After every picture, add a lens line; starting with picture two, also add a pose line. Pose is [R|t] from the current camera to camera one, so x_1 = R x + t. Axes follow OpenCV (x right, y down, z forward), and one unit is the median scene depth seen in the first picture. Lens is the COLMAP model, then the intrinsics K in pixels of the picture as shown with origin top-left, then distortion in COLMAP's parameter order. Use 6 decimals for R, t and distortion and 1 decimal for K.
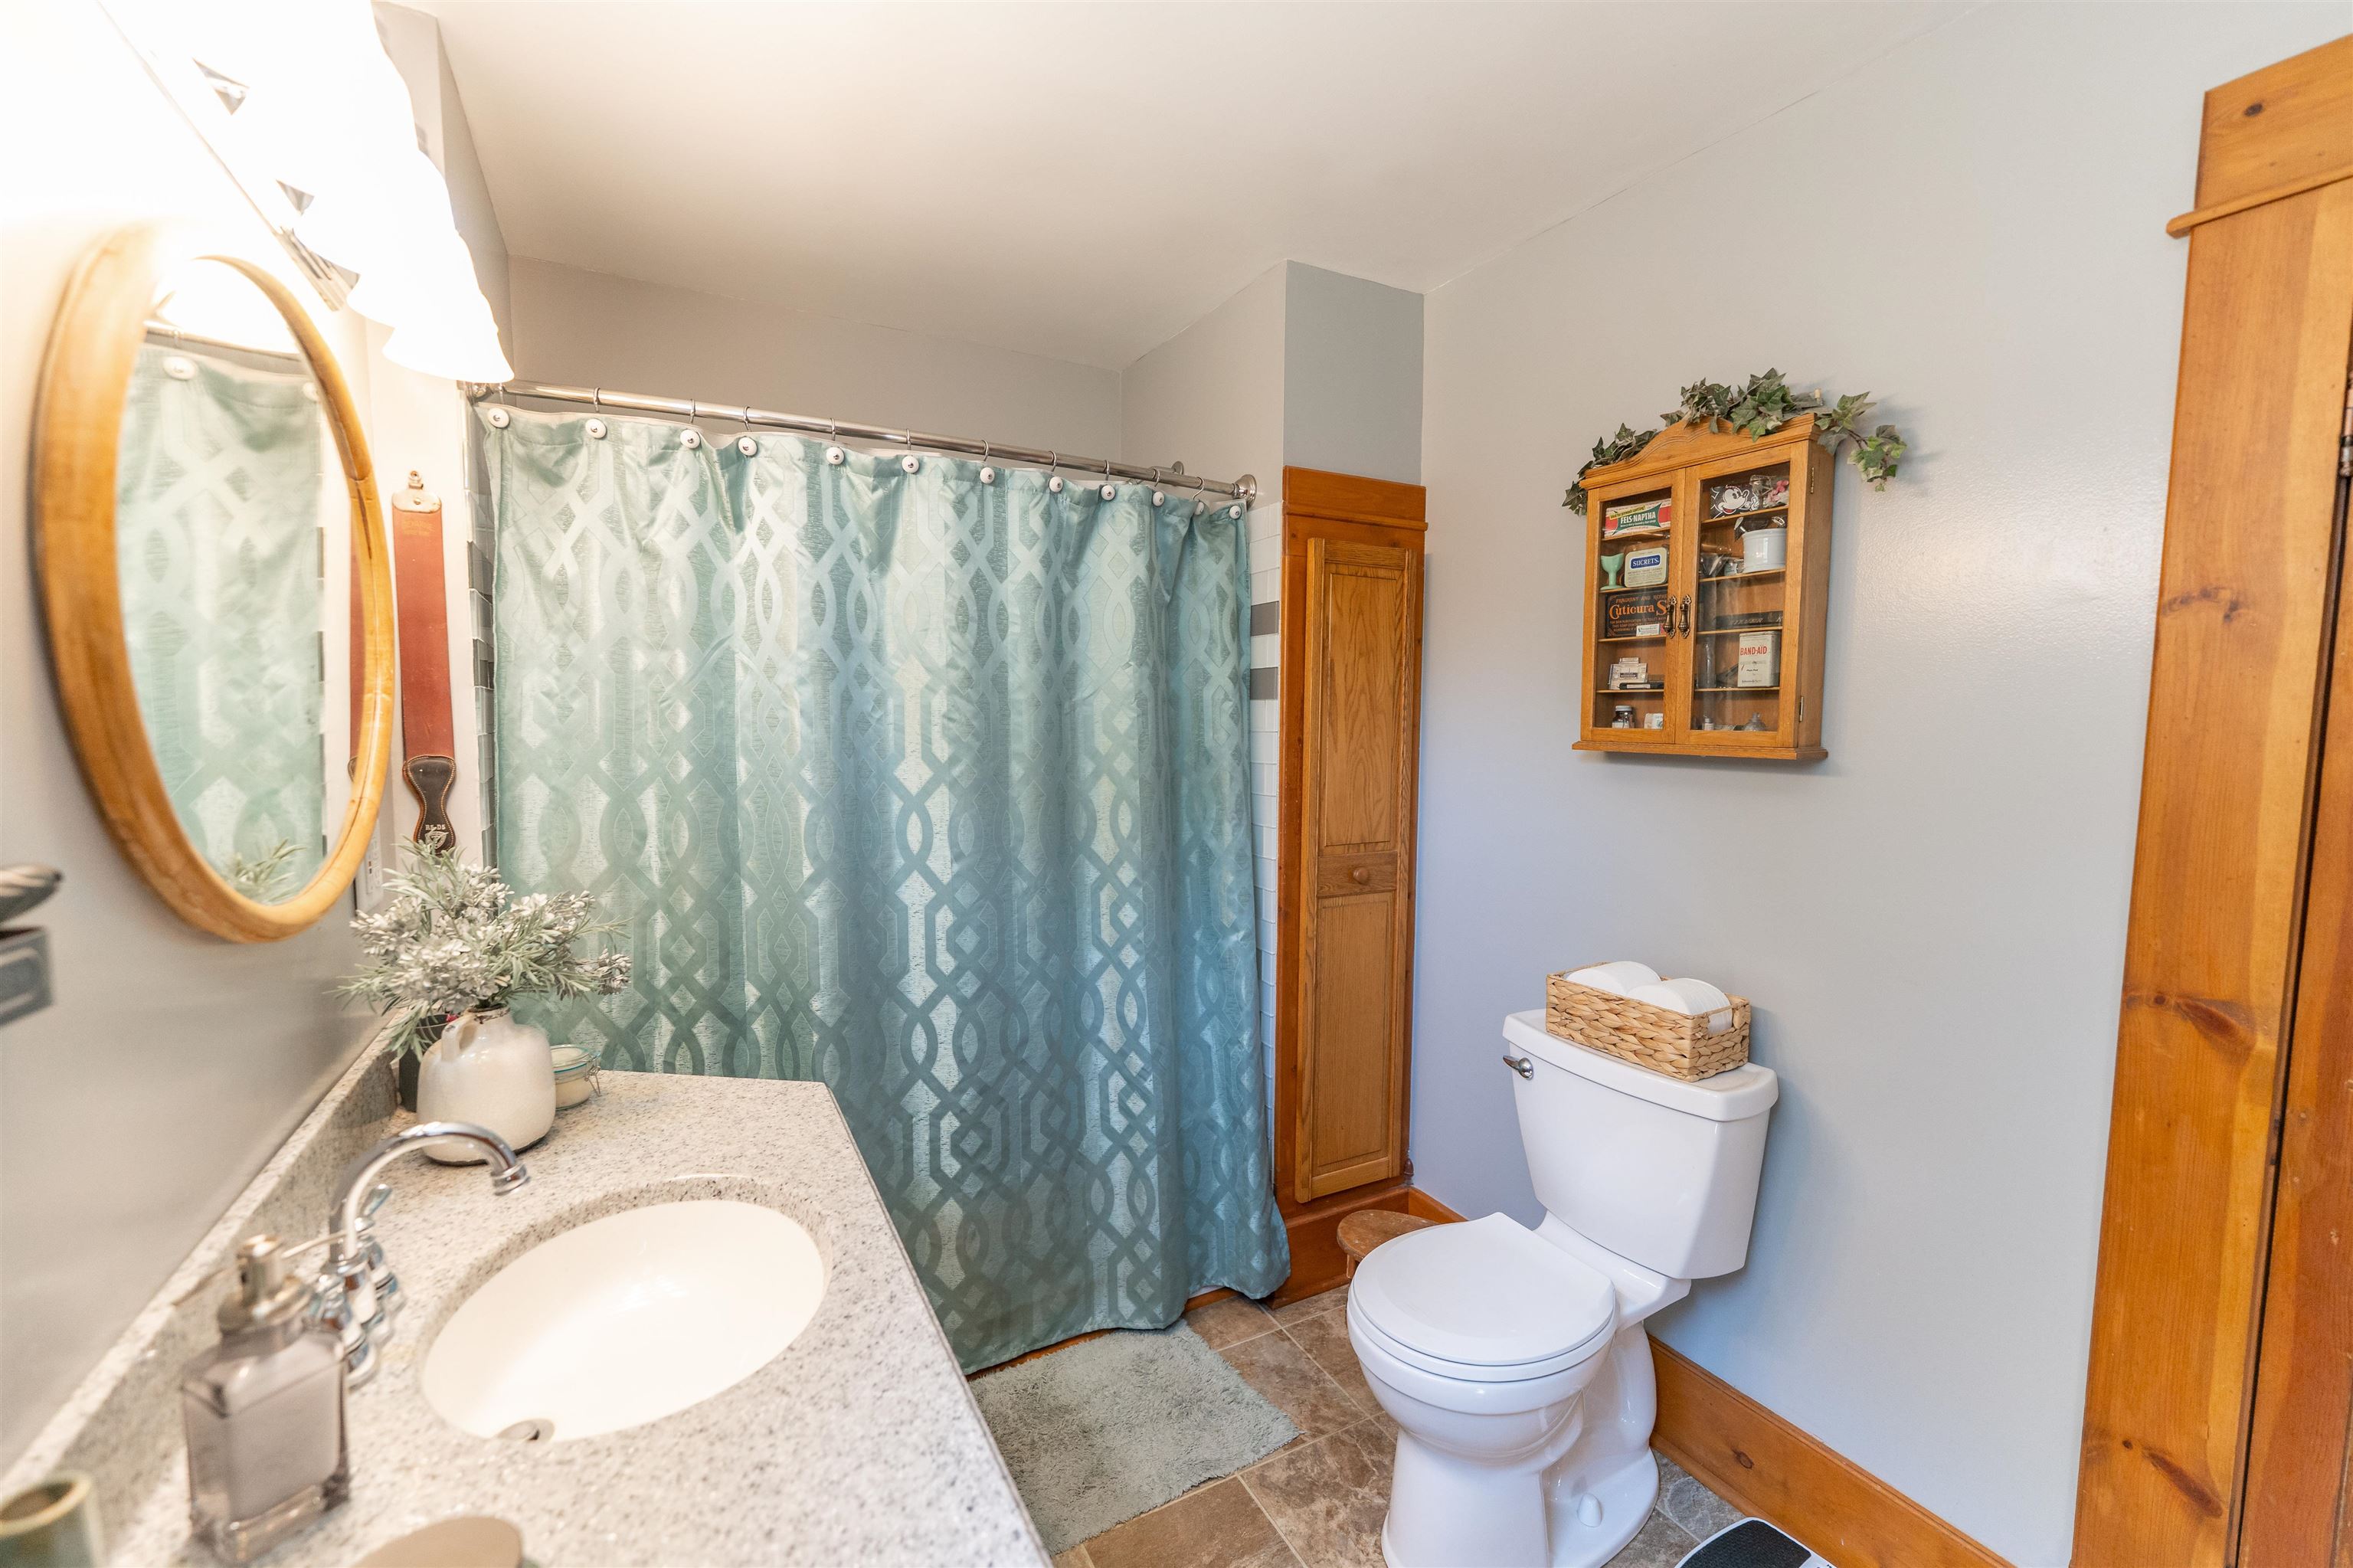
lens RADIAL K [[972.6, 0, 1176.5], [0, 972.6, 784.0], [0, 0, 1]] dist [0.000640, 0.000091]
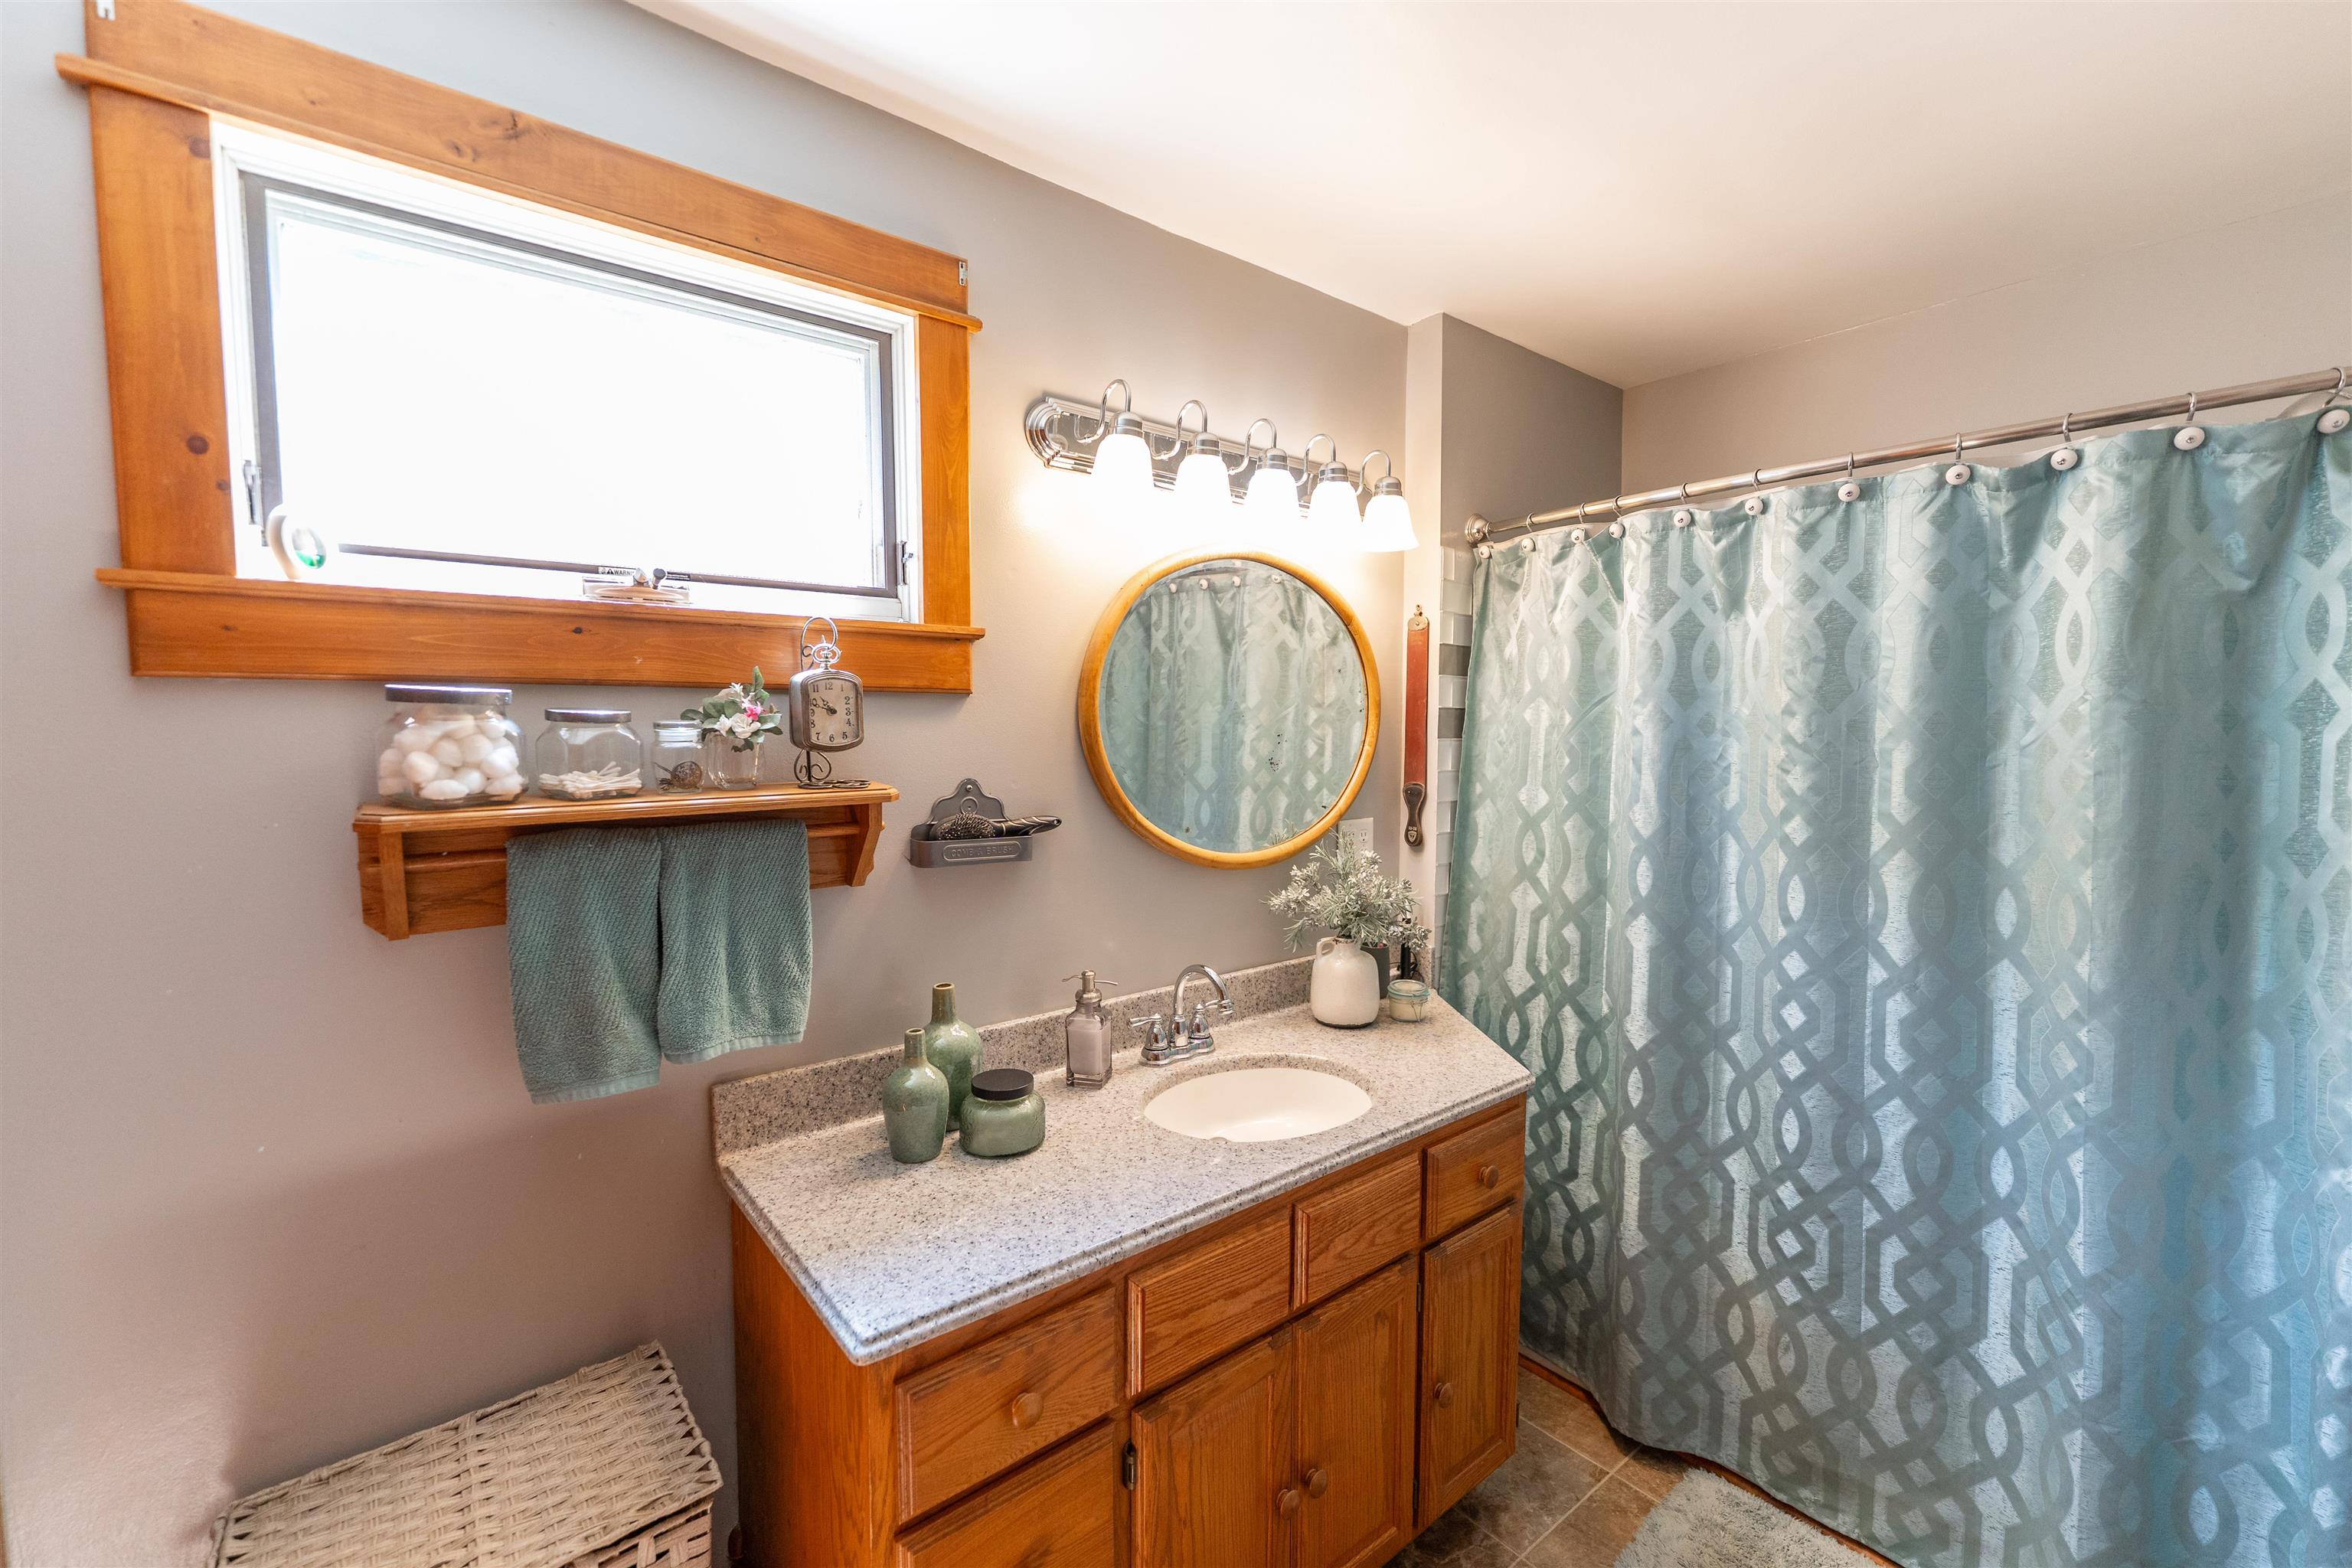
lens RADIAL K [[950.1, 0, 1177.4], [0, 950.1, 793.4], [0, 0, 1]] dist [-0.001831, -0.000188]
pose [[0.172785, 0.060283, -0.983113, 0.570210], [-0.073614, 0.996124, 0.048143, -0.047935], [0.982205, 0.064052, 0.176553, 0.289963]]
